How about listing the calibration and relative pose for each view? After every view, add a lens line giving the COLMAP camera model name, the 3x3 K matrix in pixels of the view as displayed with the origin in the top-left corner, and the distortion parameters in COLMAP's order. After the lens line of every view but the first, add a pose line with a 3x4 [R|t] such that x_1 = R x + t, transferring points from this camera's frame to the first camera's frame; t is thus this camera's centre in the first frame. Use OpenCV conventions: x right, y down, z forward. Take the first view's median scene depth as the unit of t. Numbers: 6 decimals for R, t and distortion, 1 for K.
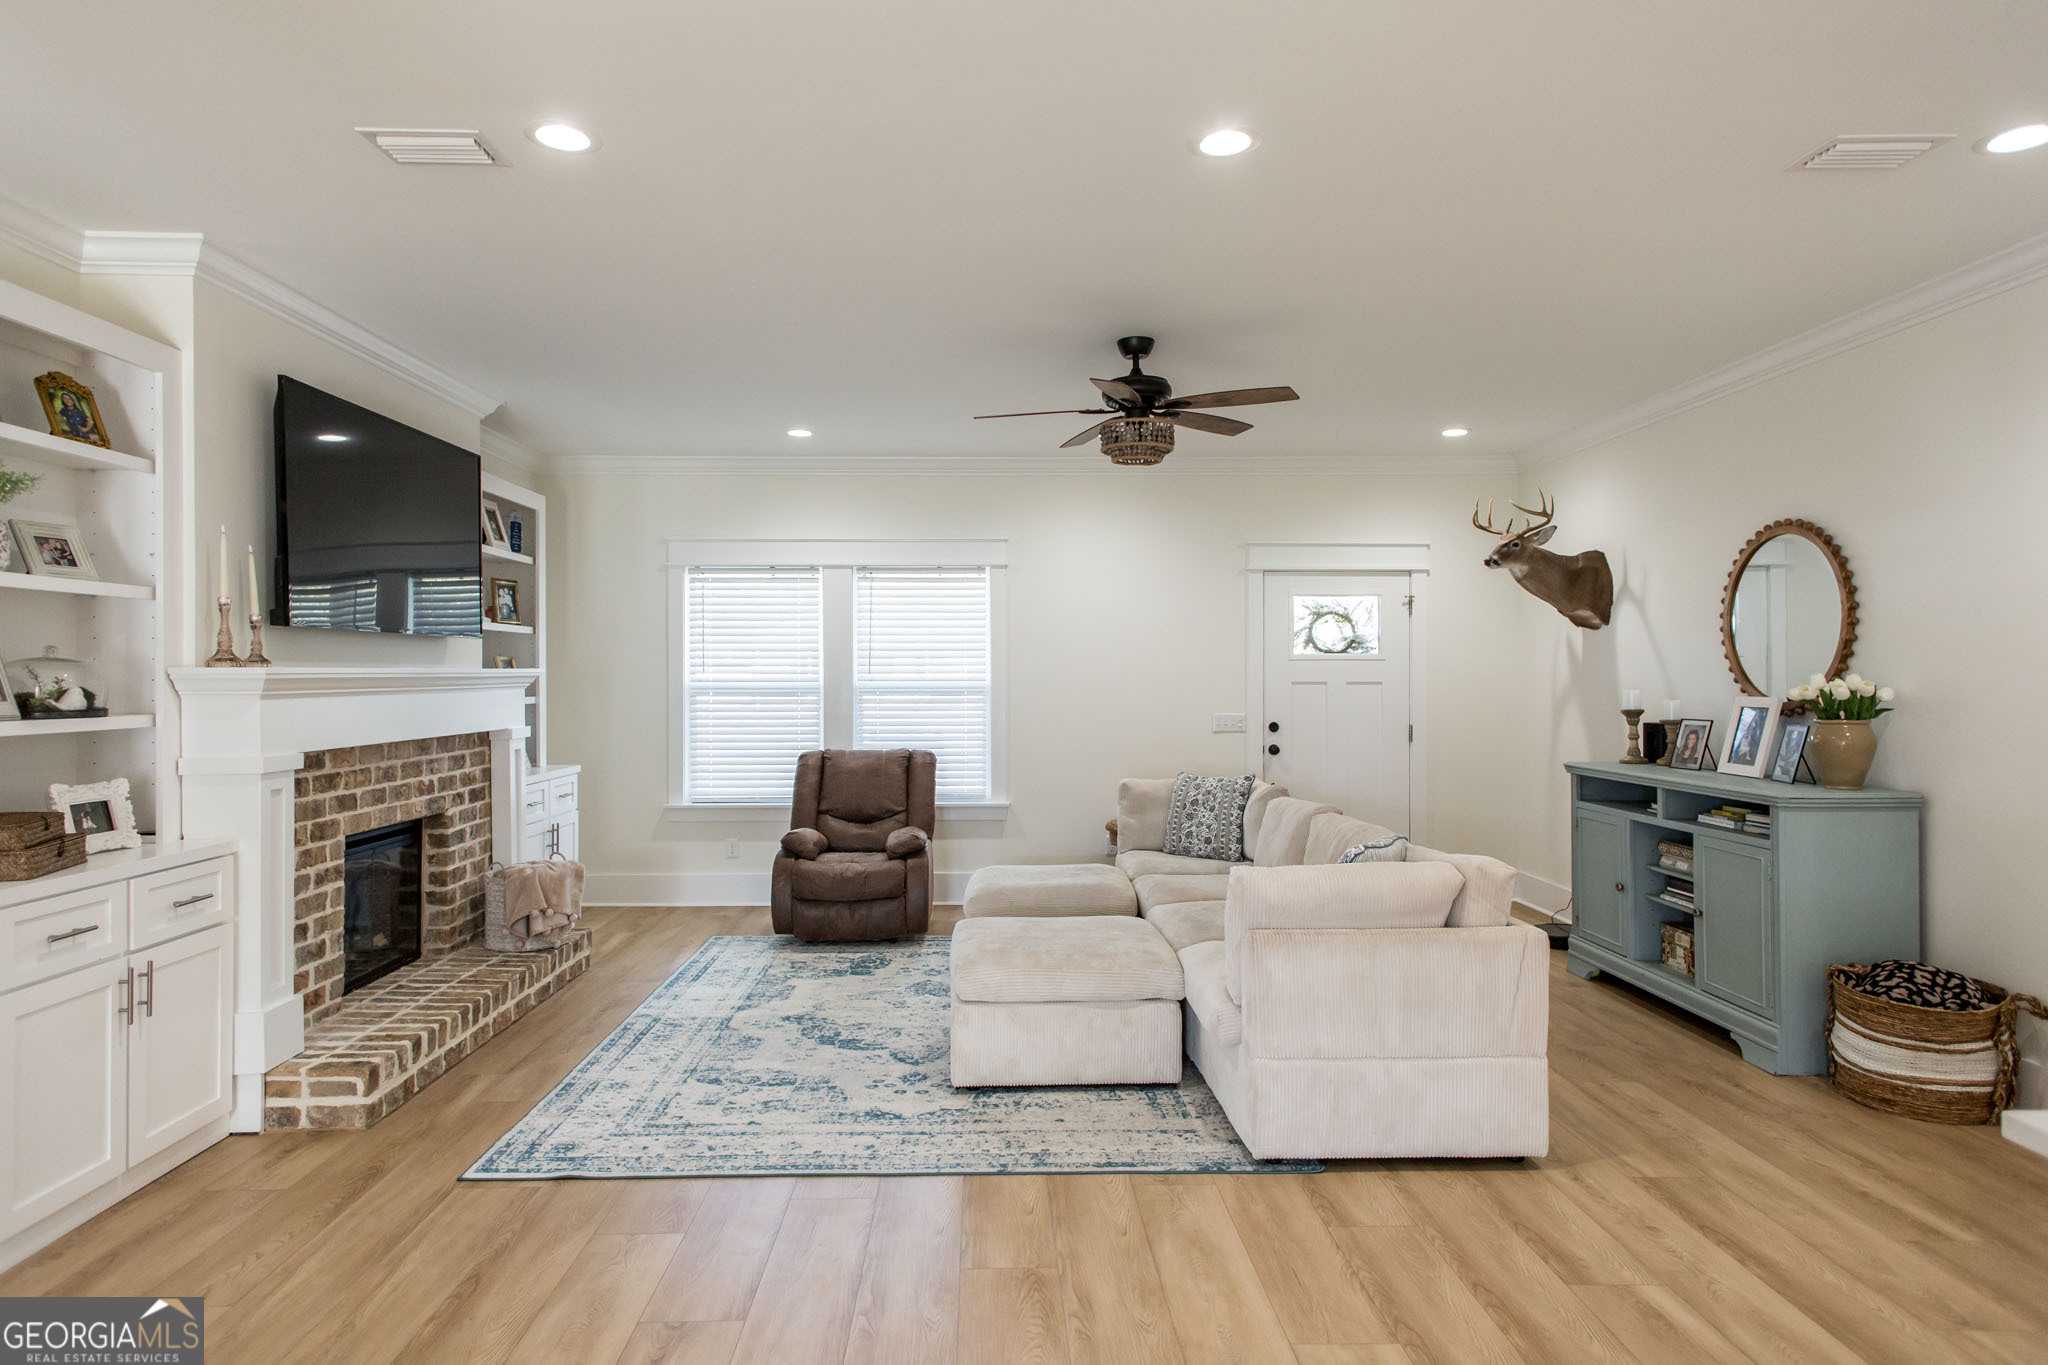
lens RADIAL K [[1172.2, 0, 1024.0], [0, 1172.2, 682.5], [0, 0, 1]] dist [0.022026, 0.000438]
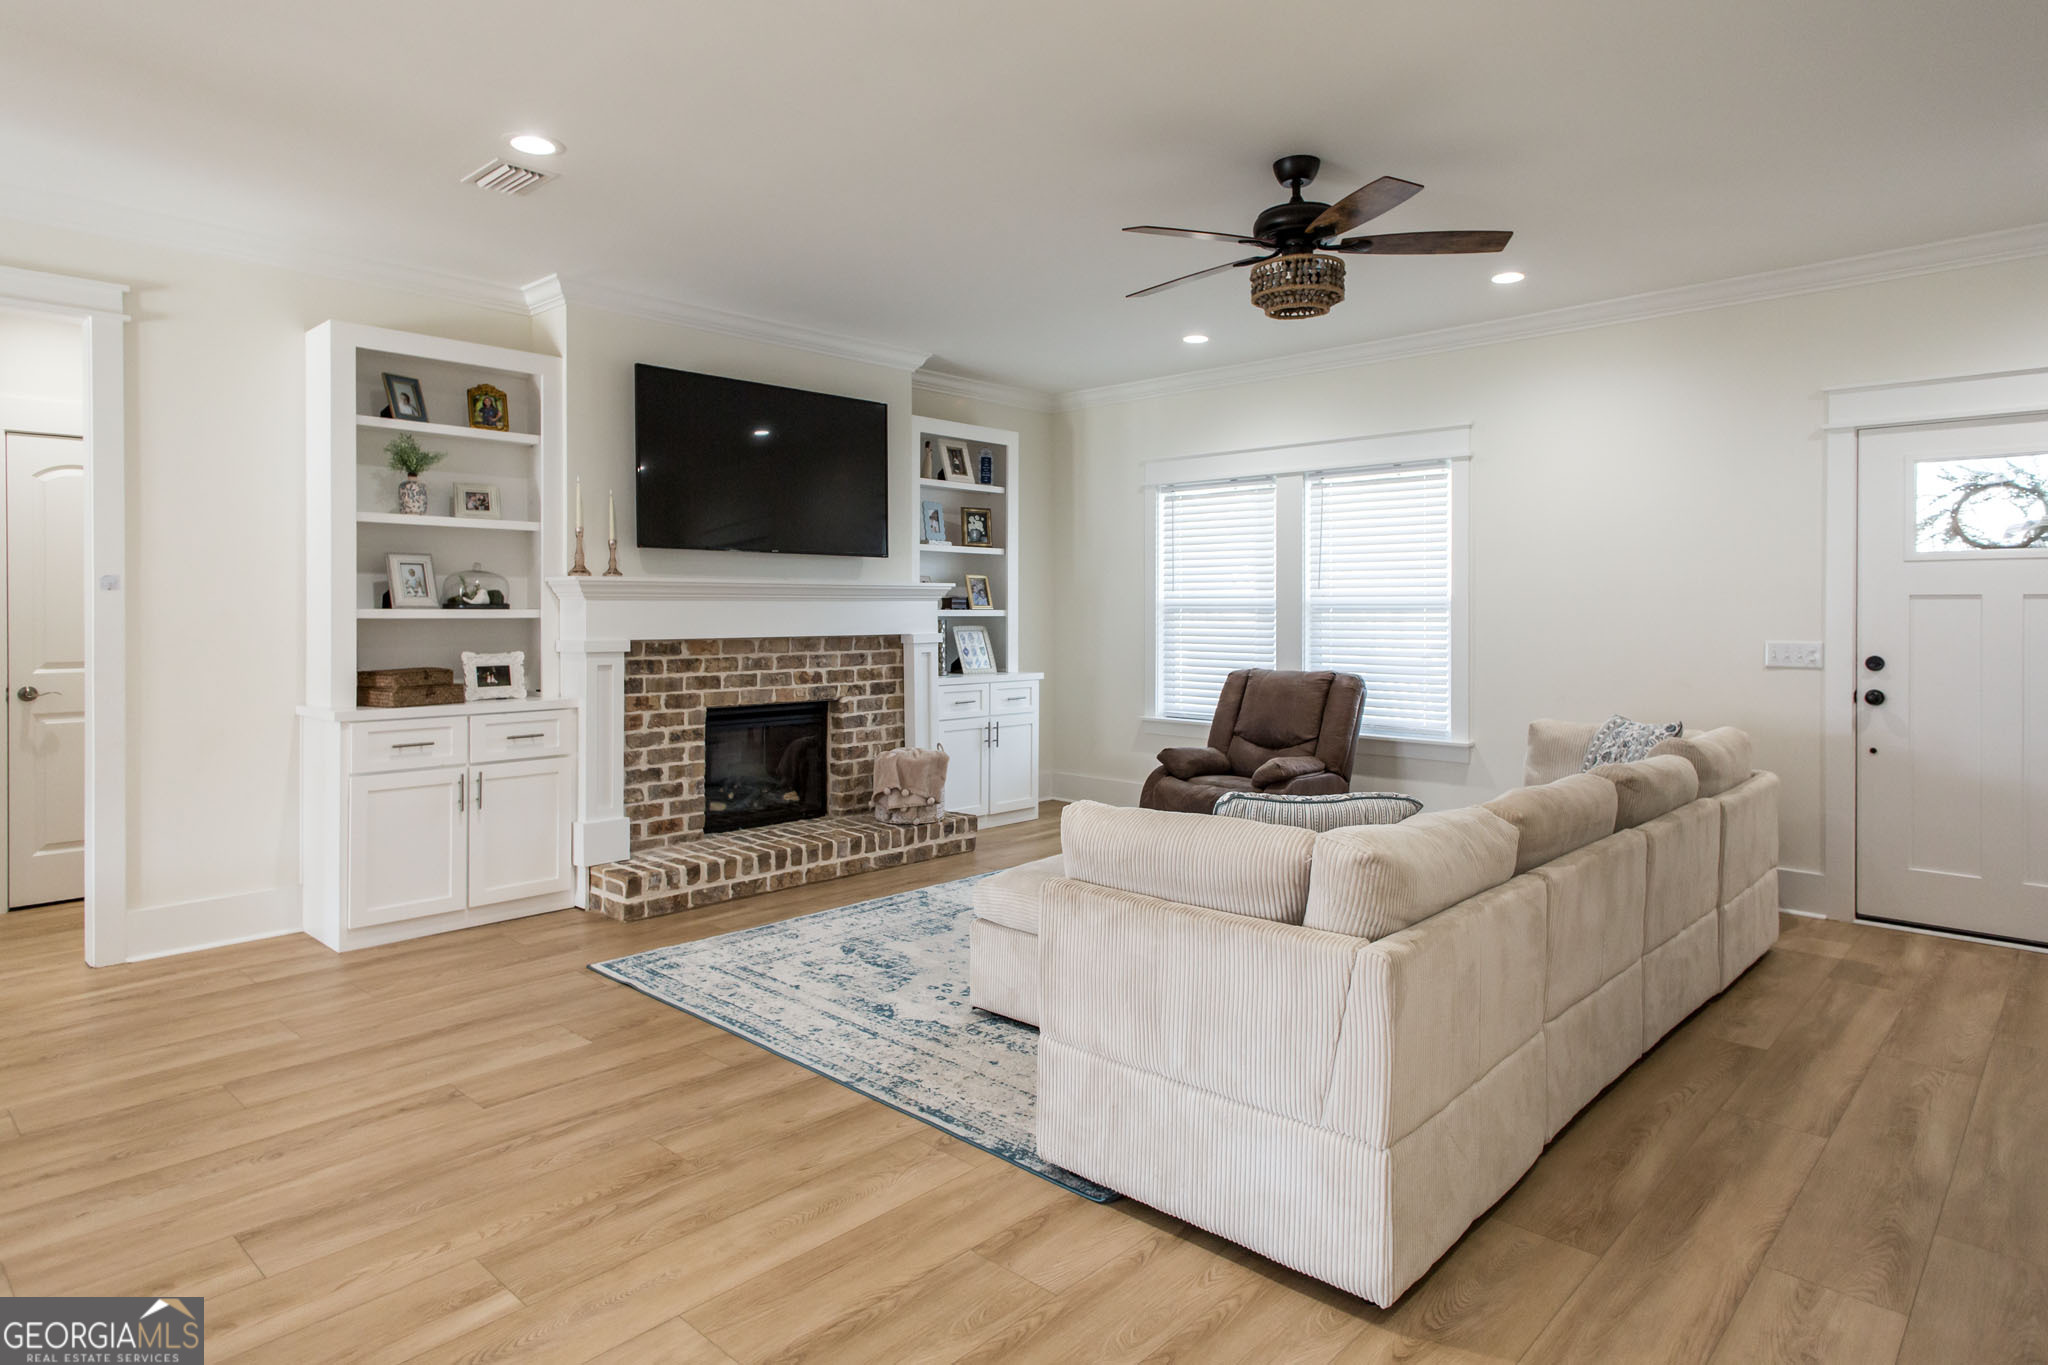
lens RADIAL K [[1166.3, 0, 1025.7], [0, 1166.3, 620.3], [0, 0, 1]] dist [0.019448, -0.000065]
pose [[0.710487, 0.008876, -0.703655, 0.592182], [-0.007282, 0.999960, 0.005261, 0.023956], [0.703673, 0.001386, 0.710523, 0.330077]]
